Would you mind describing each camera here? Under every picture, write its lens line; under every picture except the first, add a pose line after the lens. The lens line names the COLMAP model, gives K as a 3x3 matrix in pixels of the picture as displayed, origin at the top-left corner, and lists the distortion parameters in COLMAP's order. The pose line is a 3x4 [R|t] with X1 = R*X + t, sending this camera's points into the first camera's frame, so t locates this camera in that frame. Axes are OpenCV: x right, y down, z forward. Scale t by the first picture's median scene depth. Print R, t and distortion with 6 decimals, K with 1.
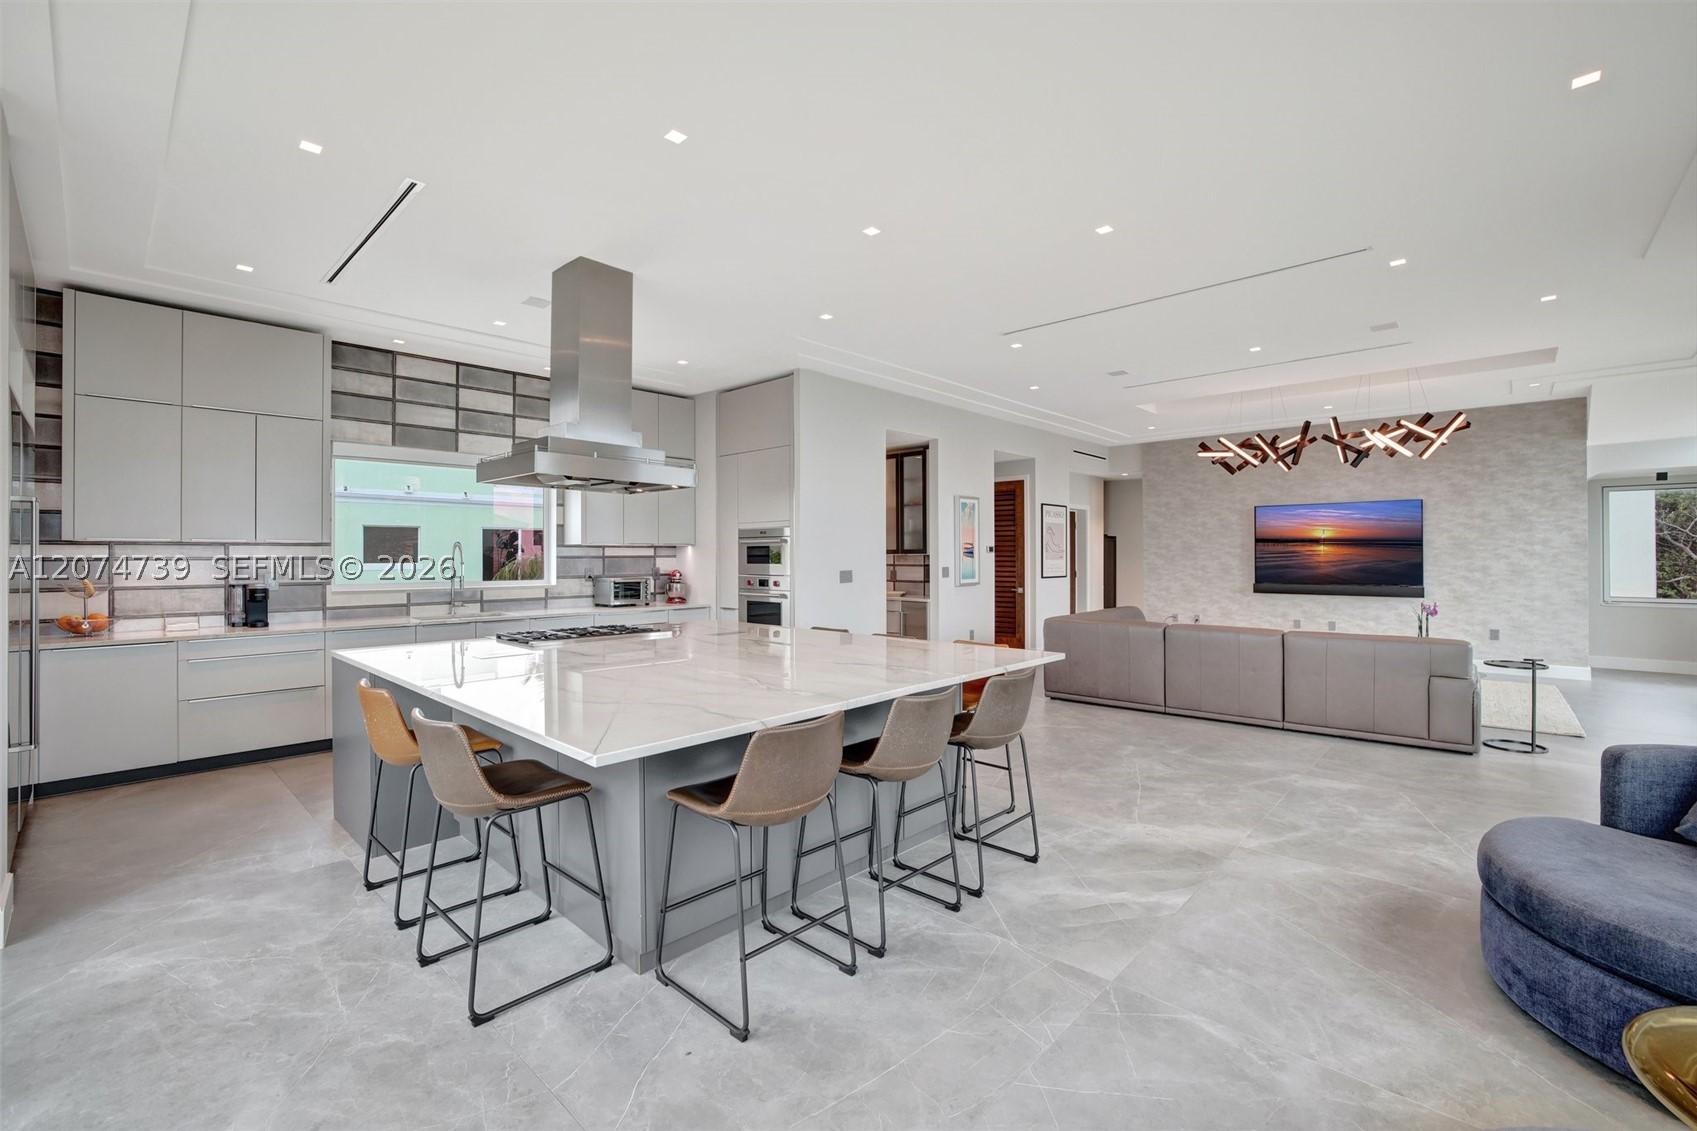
lens RADIAL K [[713.0, 0, 846.2], [0, 713.0, 554.1], [0, 0, 1]] dist [-0.017211, 0.000033]
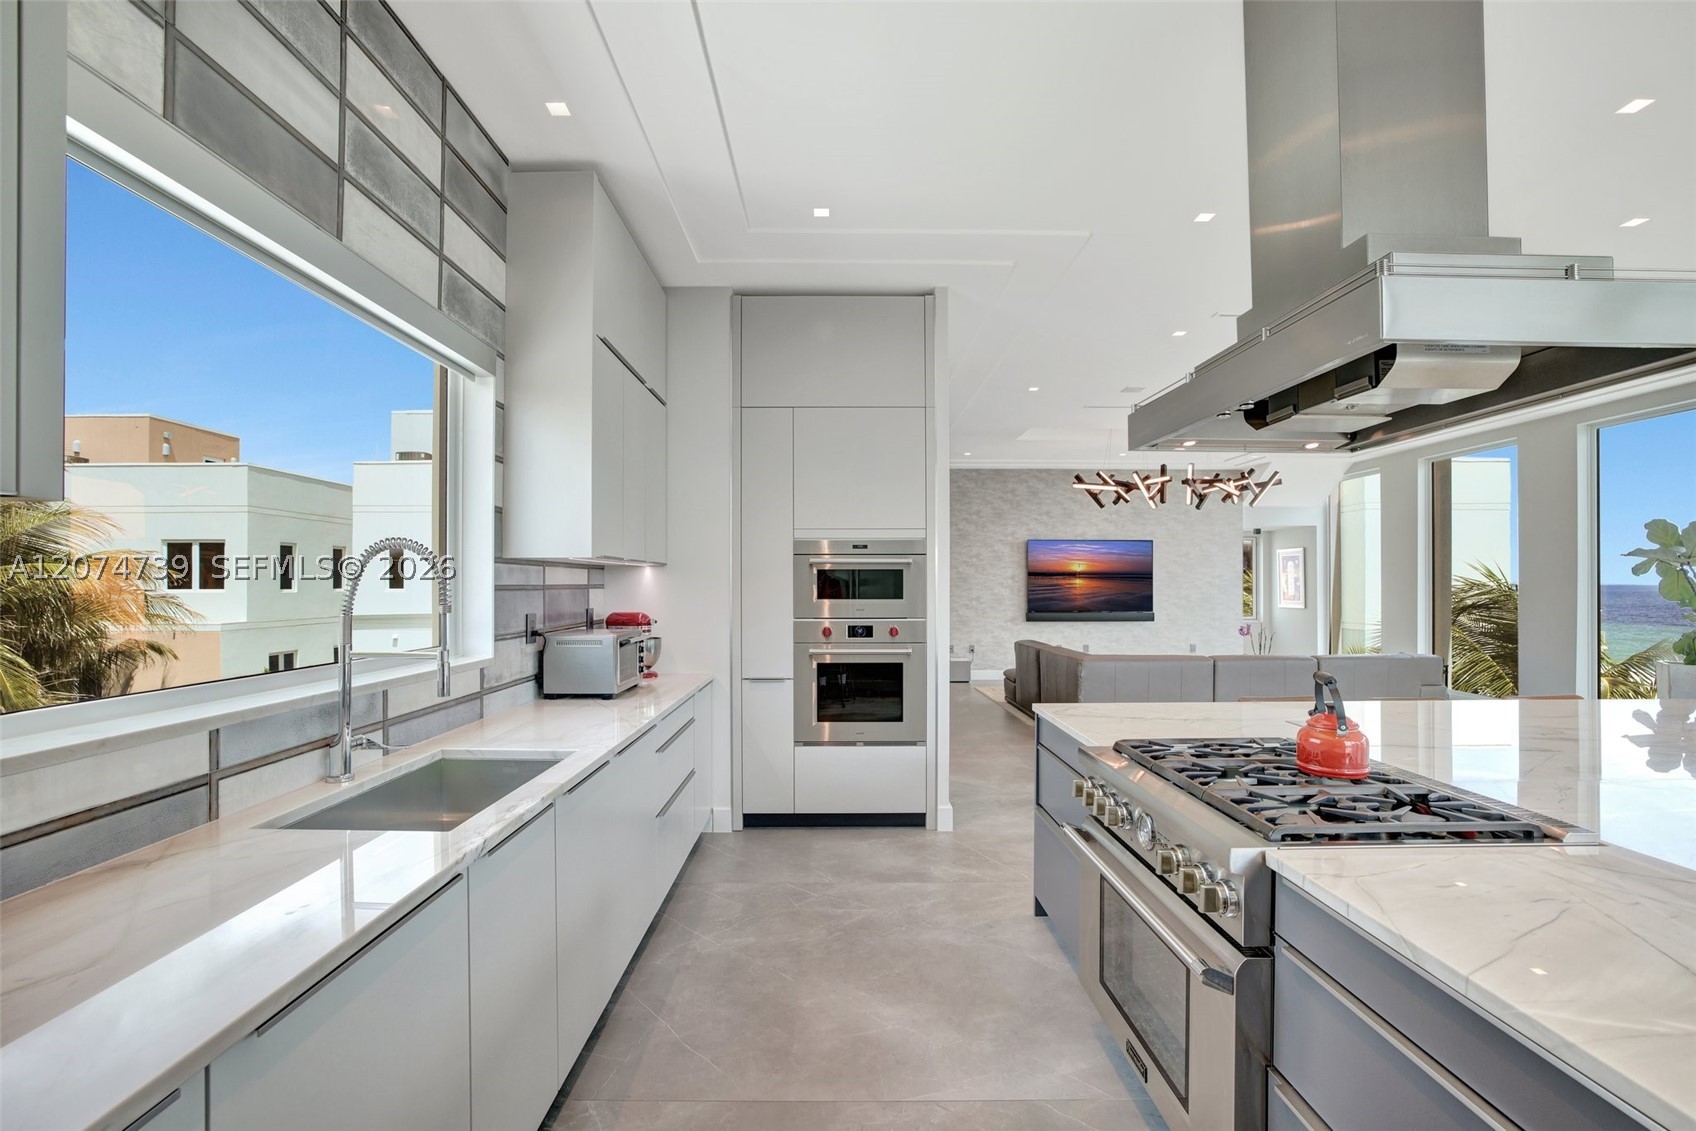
lens RADIAL K [[737.8, 0, 847.0], [0, 737.8, 575.8], [0, 0, 1]] dist [0.000642, 0.000096]
pose [[0.721898, 0.011696, 0.691901, -0.474564], [-0.004248, 0.999913, -0.012470, 0.001614], [-0.691986, 0.006063, 0.721885, 0.485993]]
